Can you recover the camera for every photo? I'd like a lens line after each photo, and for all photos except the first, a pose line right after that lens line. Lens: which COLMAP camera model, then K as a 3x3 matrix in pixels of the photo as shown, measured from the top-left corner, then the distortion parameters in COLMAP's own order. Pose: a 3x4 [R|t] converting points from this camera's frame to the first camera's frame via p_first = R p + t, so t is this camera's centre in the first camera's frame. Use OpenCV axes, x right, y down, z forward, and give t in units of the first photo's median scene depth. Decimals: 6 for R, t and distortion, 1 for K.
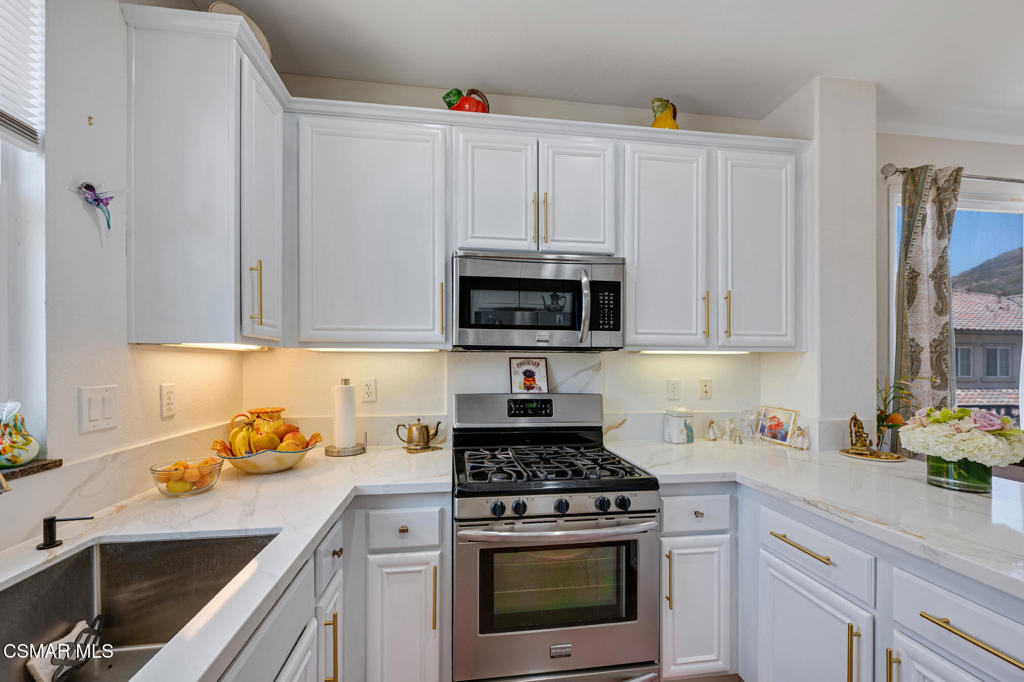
lens RADIAL K [[409.8, 0, 508.8], [0, 409.8, 364.2], [0, 0, 1]] dist [-0.000054, -0.000007]
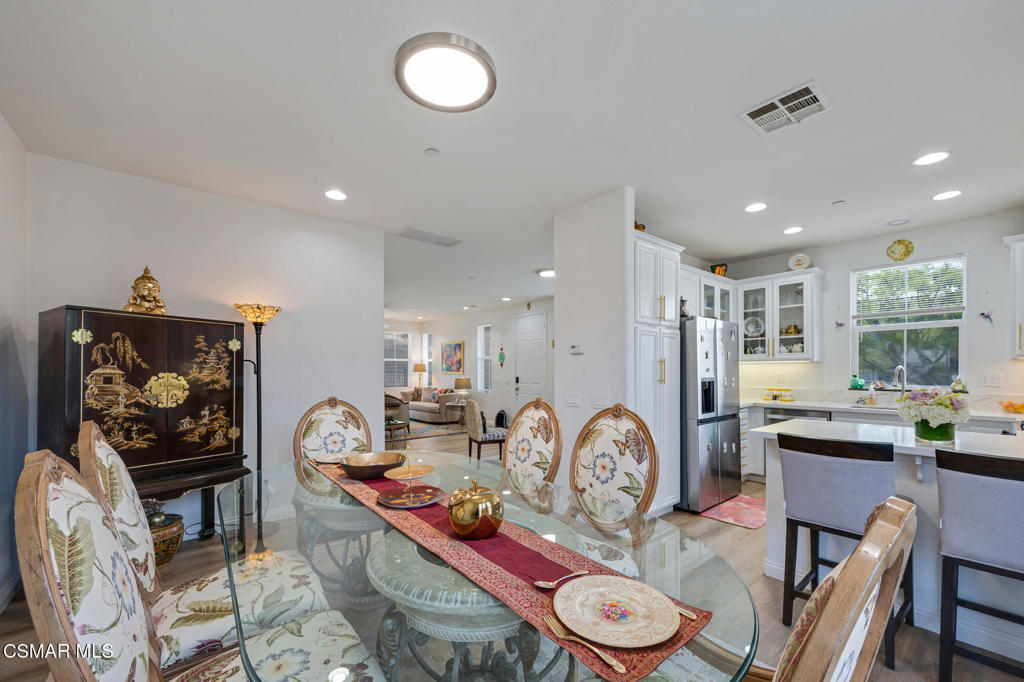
lens RADIAL K [[416.0, 0, 513.6], [0, 416.0, 372.5], [0, 0, 1]] dist [-0.000024, 0.000199]
pose [[-0.847258, -0.000211, -0.531181, 2.367325], [-0.004926, 0.999960, 0.007461, 0.027908], [0.531159, 0.008938, -0.847225, 1.070151]]
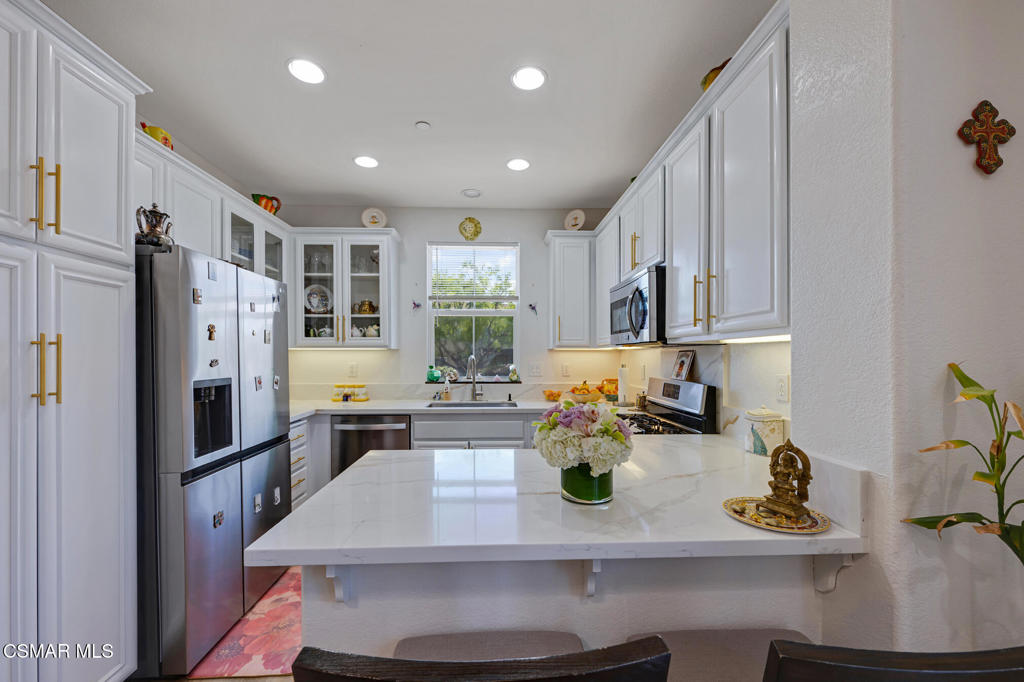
lens RADIAL K [[414.6, 0, 510.5], [0, 414.6, 358.0], [0, 0, 1]] dist [-0.000557, -0.000071]
pose [[-0.091170, -0.000555, -0.995835, 1.433584], [-0.006443, 0.999979, 0.000032, 0.009883], [0.995814, 0.006419, -0.091172, 0.662239]]
